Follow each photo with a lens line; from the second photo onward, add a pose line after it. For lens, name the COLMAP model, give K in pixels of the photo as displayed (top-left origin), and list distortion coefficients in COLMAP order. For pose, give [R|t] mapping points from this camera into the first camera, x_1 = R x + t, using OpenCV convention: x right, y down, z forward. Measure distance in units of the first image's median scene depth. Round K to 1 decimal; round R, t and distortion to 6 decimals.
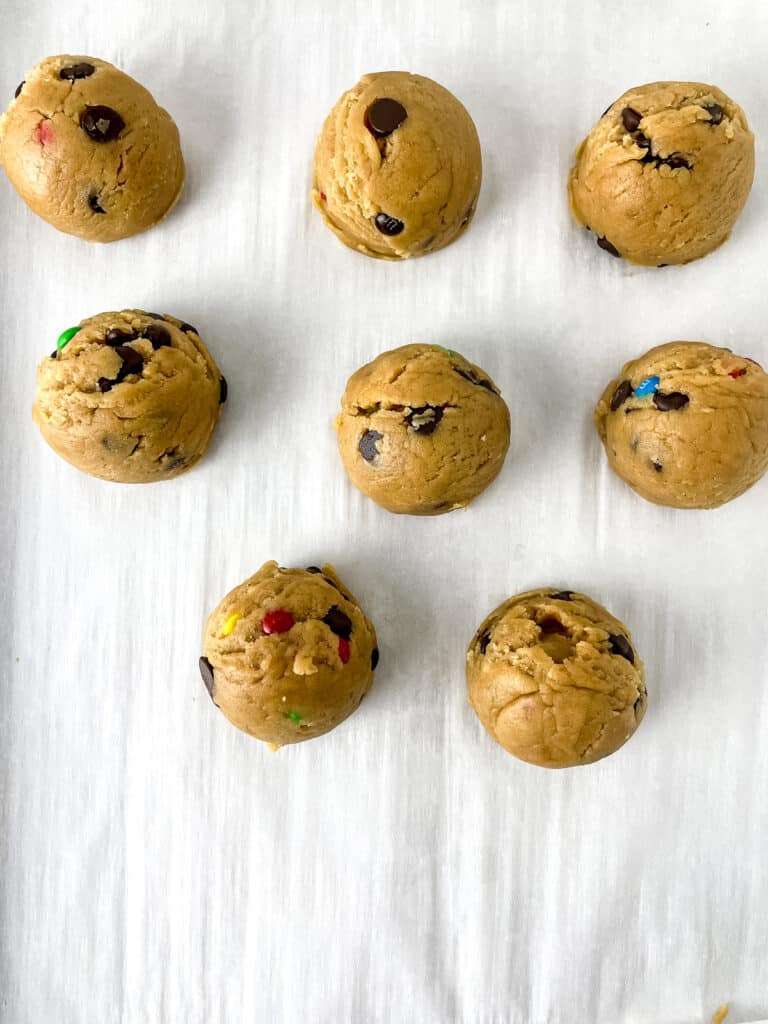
lens RADIAL K [[794.3, 0, 384.0], [0, 794.3, 512.0], [0, 0, 1]] dist [0.004406, 0.012164]
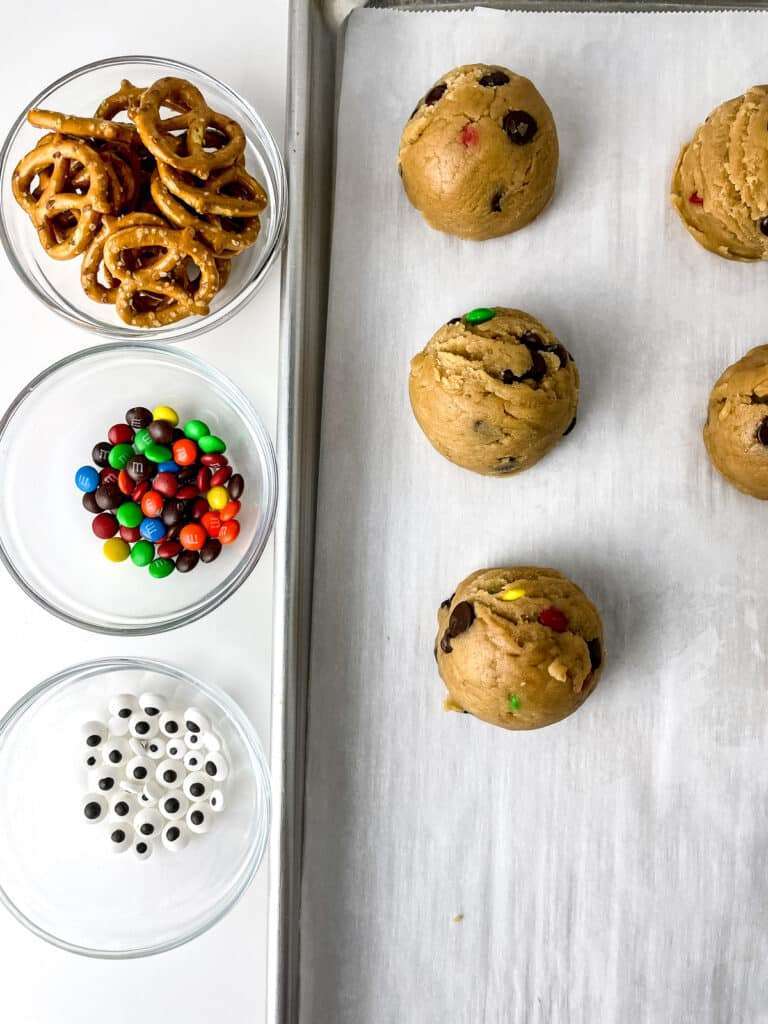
lens RADIAL K [[794.3, 0, 384.0], [0, 794.3, 512.0], [0, 0, 1]] dist [0.004406, 0.012164]
pose [[0.999317, 0.006864, 0.036310, -0.512254], [-0.005697, 0.999467, -0.032135, 0.055365], [-0.036512, 0.031906, 0.998824, -0.035541]]
